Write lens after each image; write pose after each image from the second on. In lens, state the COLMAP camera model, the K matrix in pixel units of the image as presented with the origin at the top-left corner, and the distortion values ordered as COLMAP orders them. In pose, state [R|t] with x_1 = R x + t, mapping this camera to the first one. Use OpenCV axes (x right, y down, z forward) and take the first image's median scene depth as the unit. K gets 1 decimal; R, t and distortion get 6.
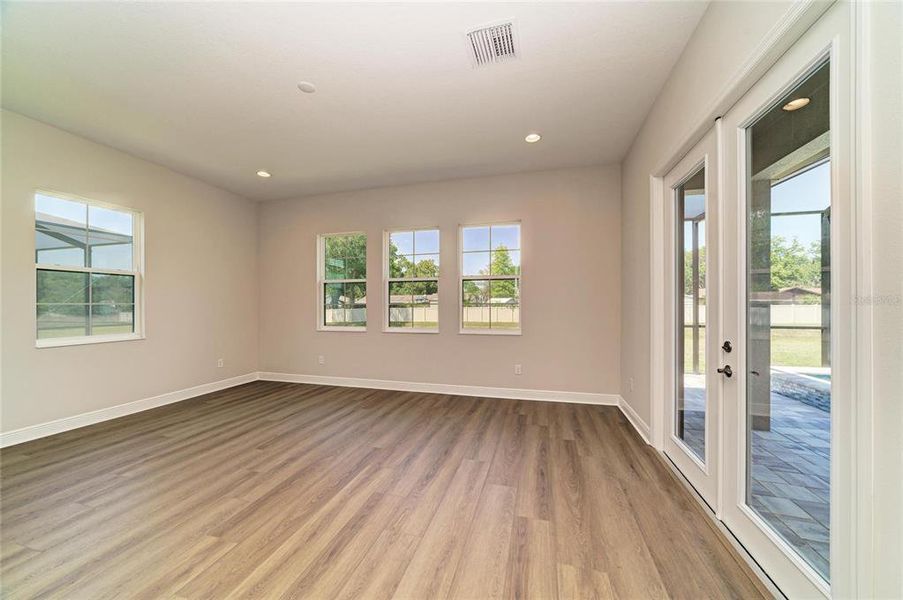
lens RADIAL K [[320.2, 0, 453.5], [0, 320.2, 304.6], [0, 0, 1]] dist [-0.020596, 0.000290]
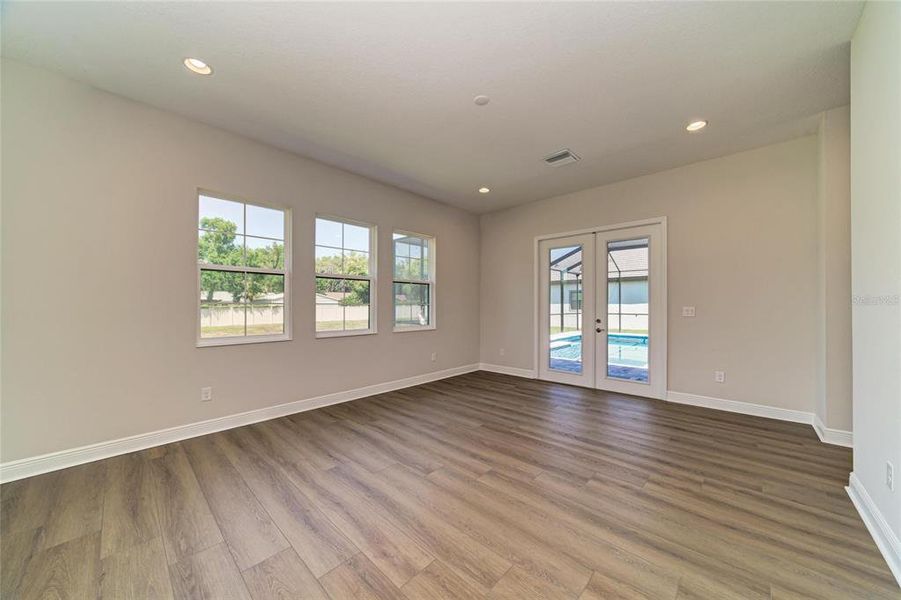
lens RADIAL K [[319.5, 0, 452.5], [0, 319.5, 304.6], [0, 0, 1]] dist [-0.020596, 0.000290]
pose [[0.460433, 0.006157, 0.887673, -1.042303], [-0.002948, 0.999981, -0.005407, 0.004288], [-0.887689, -0.000127, 0.460443, 0.422610]]
